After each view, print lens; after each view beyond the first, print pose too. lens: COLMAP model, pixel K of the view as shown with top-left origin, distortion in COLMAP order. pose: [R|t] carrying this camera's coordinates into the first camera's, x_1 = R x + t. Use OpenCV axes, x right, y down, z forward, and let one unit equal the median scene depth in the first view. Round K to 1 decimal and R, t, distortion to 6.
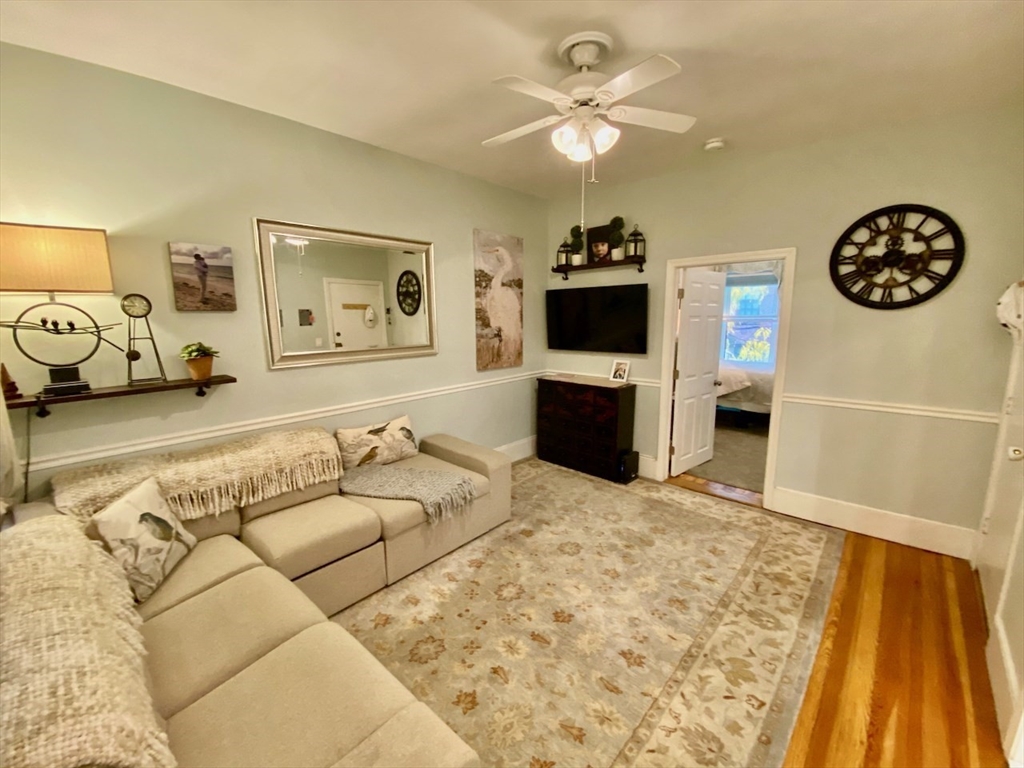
lens RADIAL K [[409.6, 0, 507.1], [0, 409.6, 385.7], [0, 0, 1]] dist [0.044351, -0.035188]
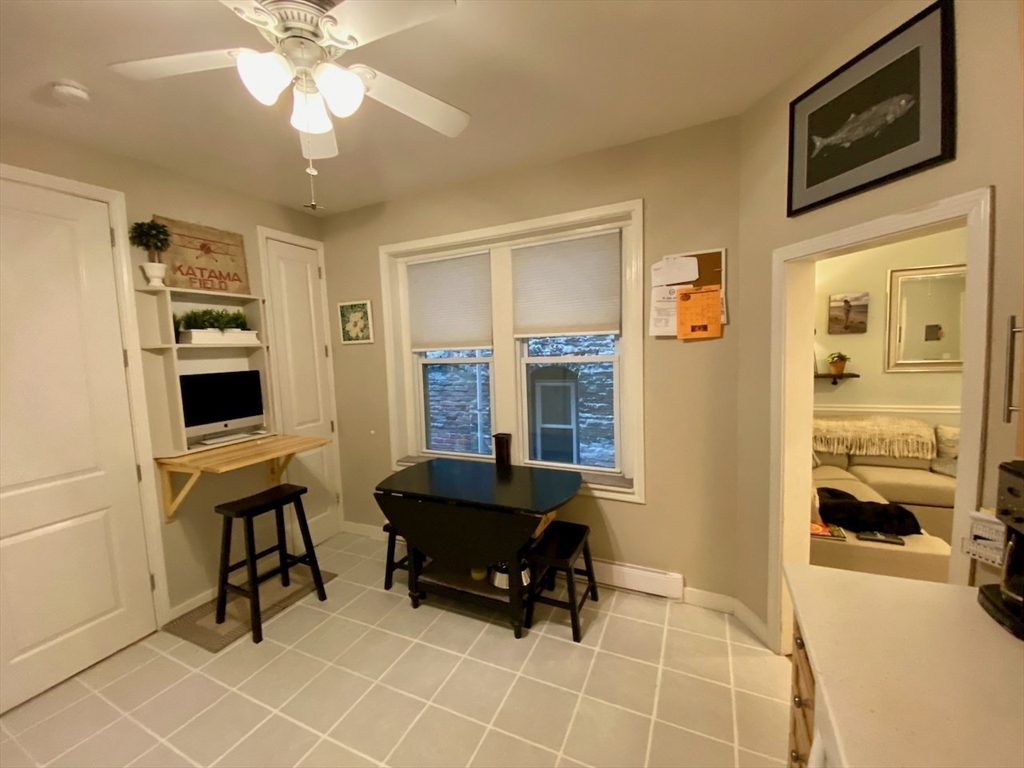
lens RADIAL K [[409.6, 0, 507.1], [0, 409.6, 385.7], [0, 0, 1]] dist [0.044351, -0.035188]
pose [[0.291711, 0.081989, -0.952986, 0.415182], [-0.118931, 0.991697, 0.048914, 0.093174], [0.949084, 0.099071, 0.299040, -0.662065]]
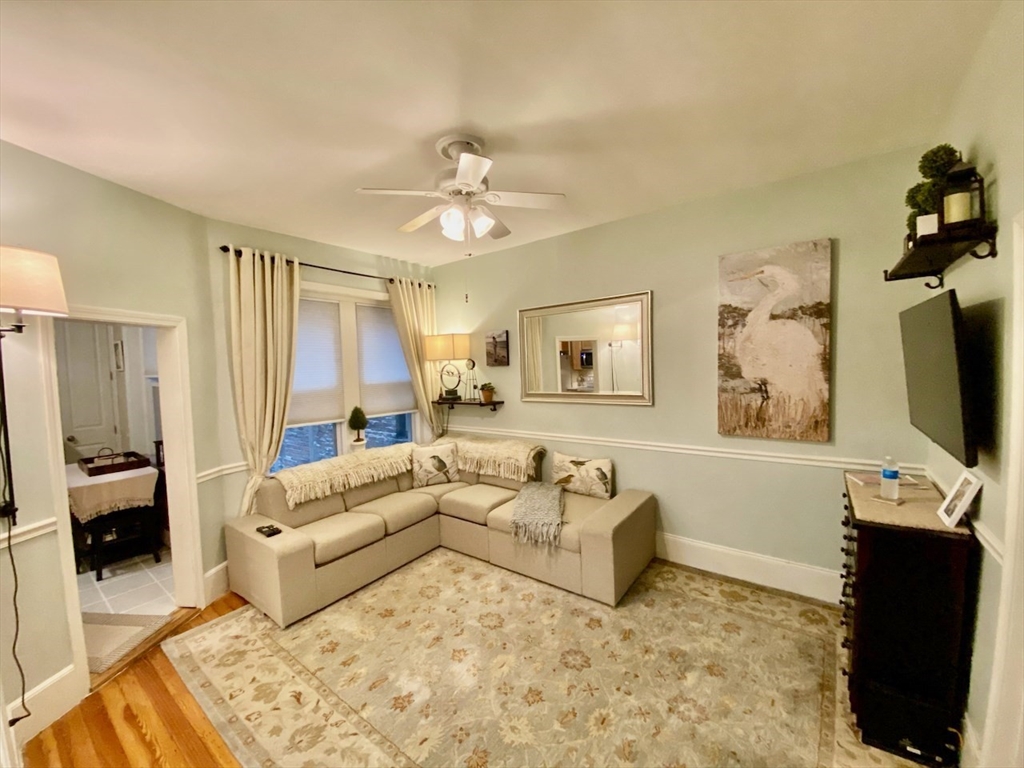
lens RADIAL K [[409.6, 0, 507.1], [0, 409.6, 385.7], [0, 0, 1]] dist [0.044351, -0.035188]
pose [[0.094776, 0.058357, -0.993787, 0.978940], [-0.134371, 0.989894, 0.045313, -0.161367], [0.986388, 0.129242, 0.101660, 0.776004]]
